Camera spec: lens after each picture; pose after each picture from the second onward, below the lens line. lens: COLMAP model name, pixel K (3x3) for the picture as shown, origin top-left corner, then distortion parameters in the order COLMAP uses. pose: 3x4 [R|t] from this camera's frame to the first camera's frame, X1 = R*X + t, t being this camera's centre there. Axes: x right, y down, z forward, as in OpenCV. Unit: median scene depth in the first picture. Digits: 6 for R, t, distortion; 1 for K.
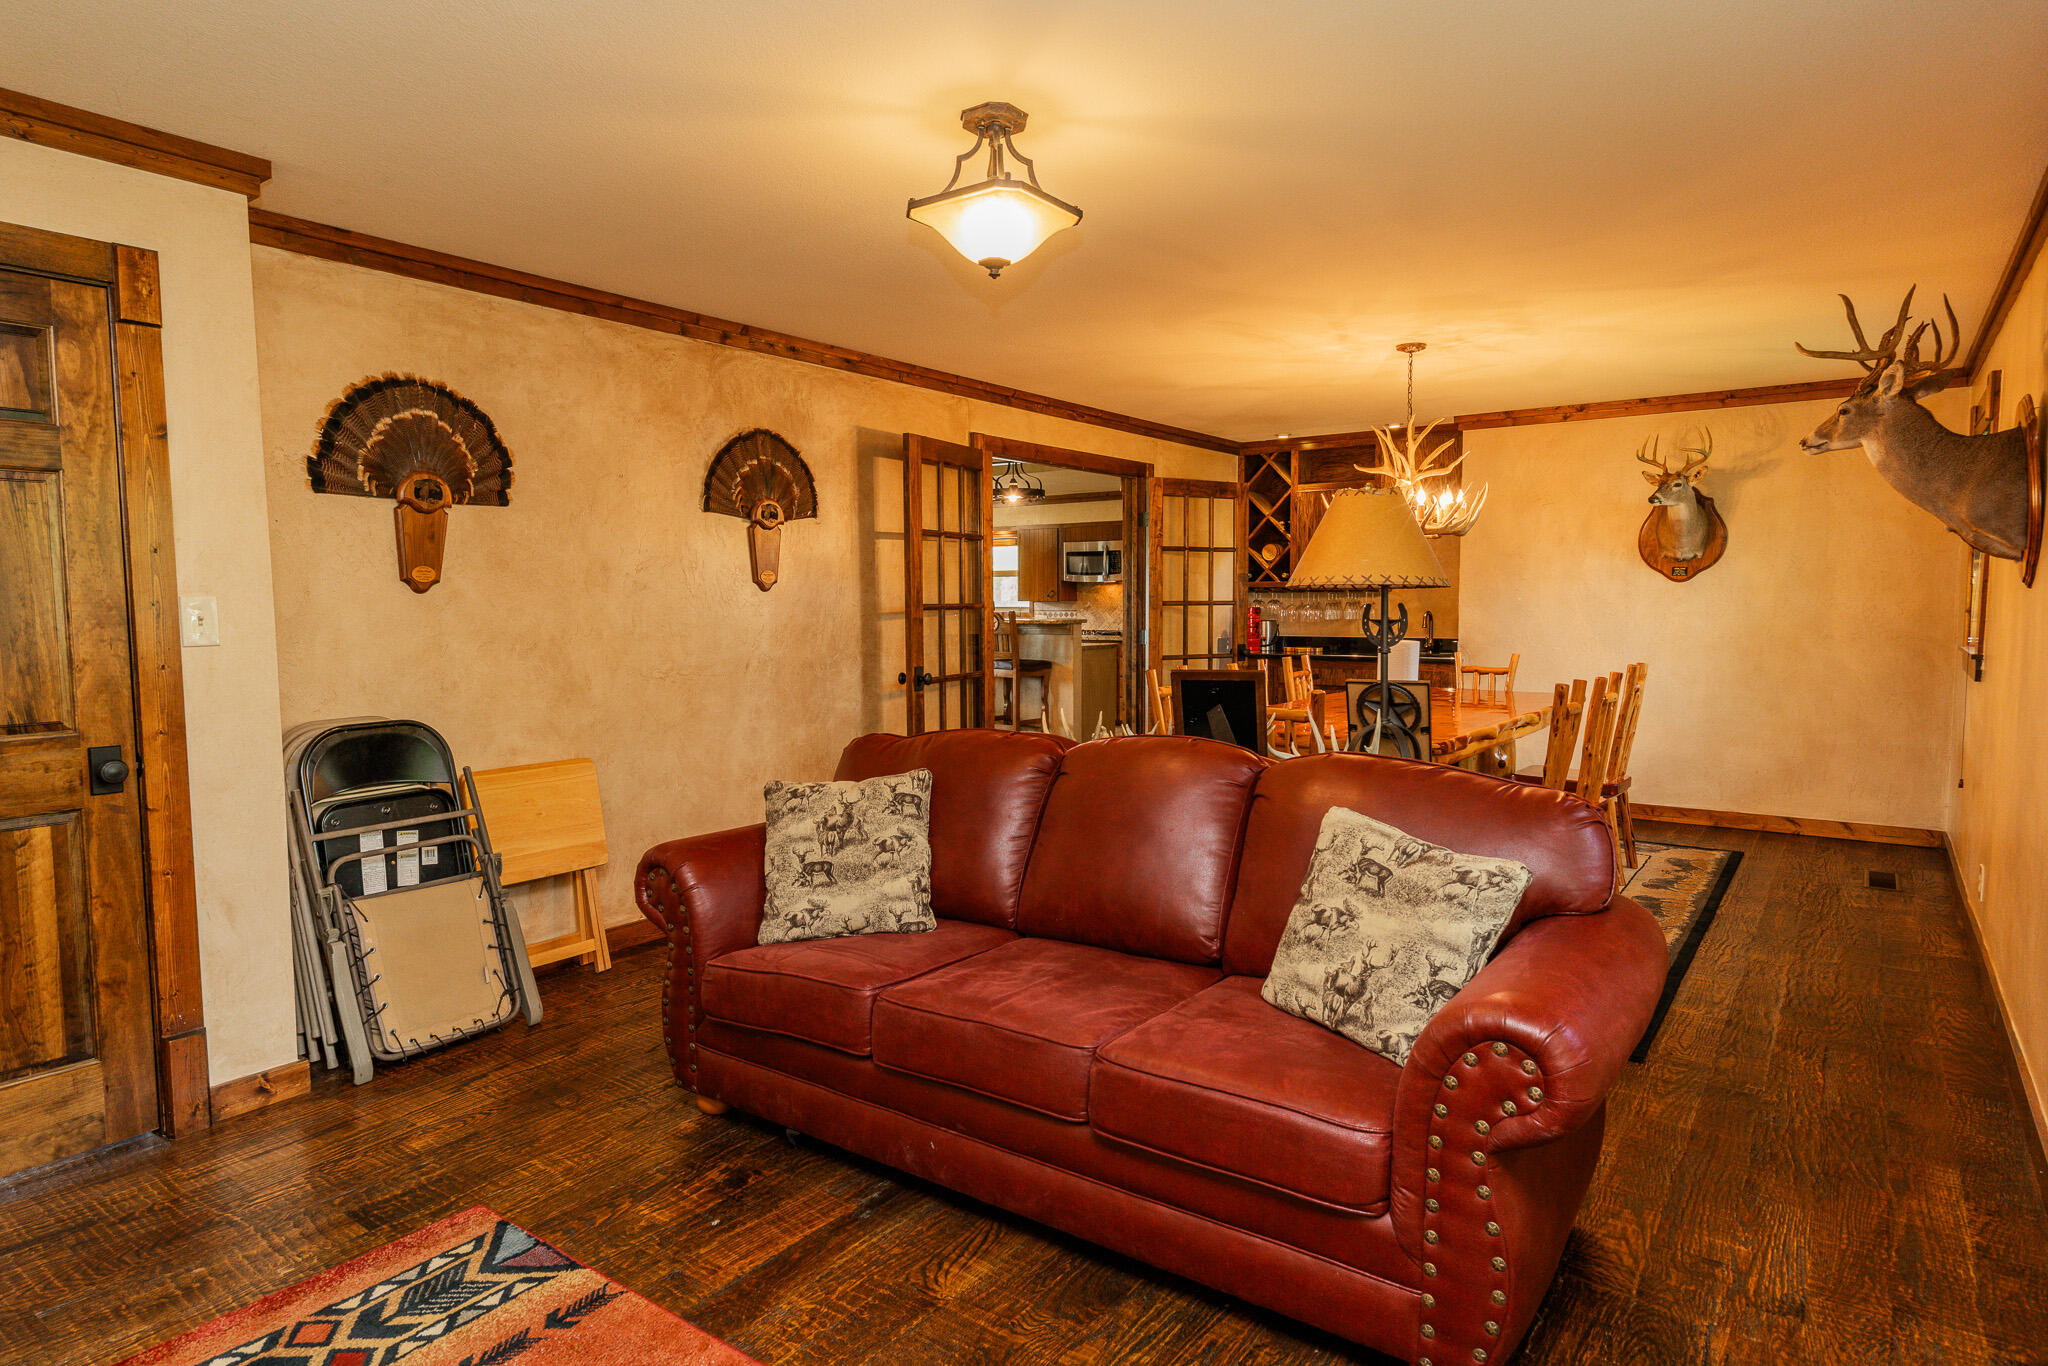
lens RADIAL K [[1159.7, 0, 1009.4], [0, 1159.7, 681.4], [0, 0, 1]] dist [-0.001088, -0.002345]
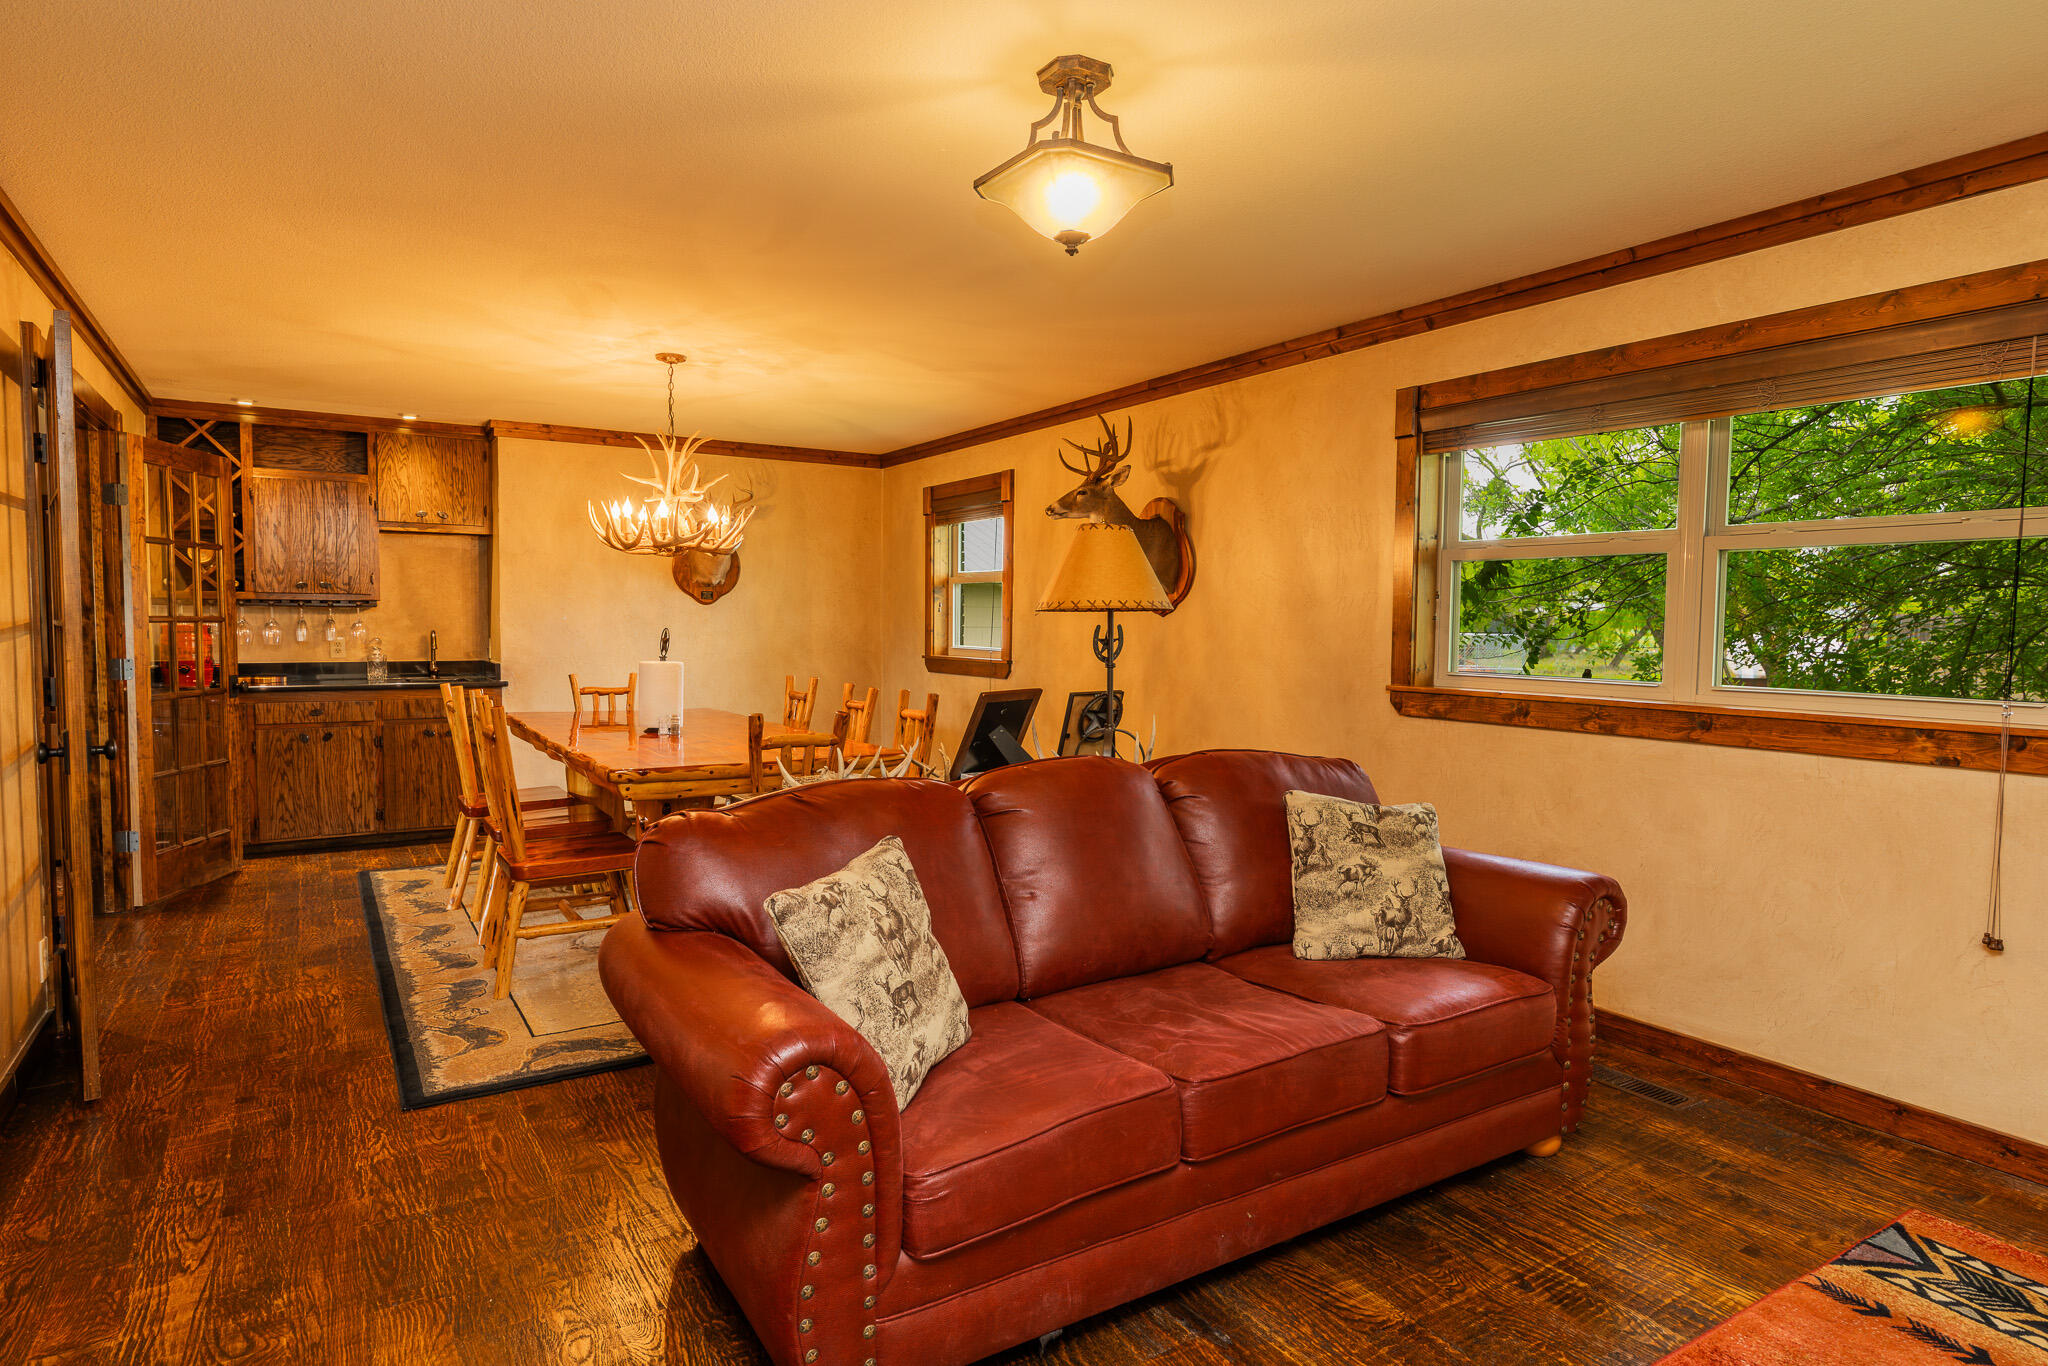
lens RADIAL K [[1159.7, 0, 1027.1], [0, 1159.7, 680.9], [0, 0, 1]] dist [-0.001088, -0.002345]
pose [[0.364624, -0.040393, 0.930278, -0.788873], [0.055565, 0.998222, 0.021564, -0.041245], [-0.929496, 0.043828, 0.366220, 0.661392]]
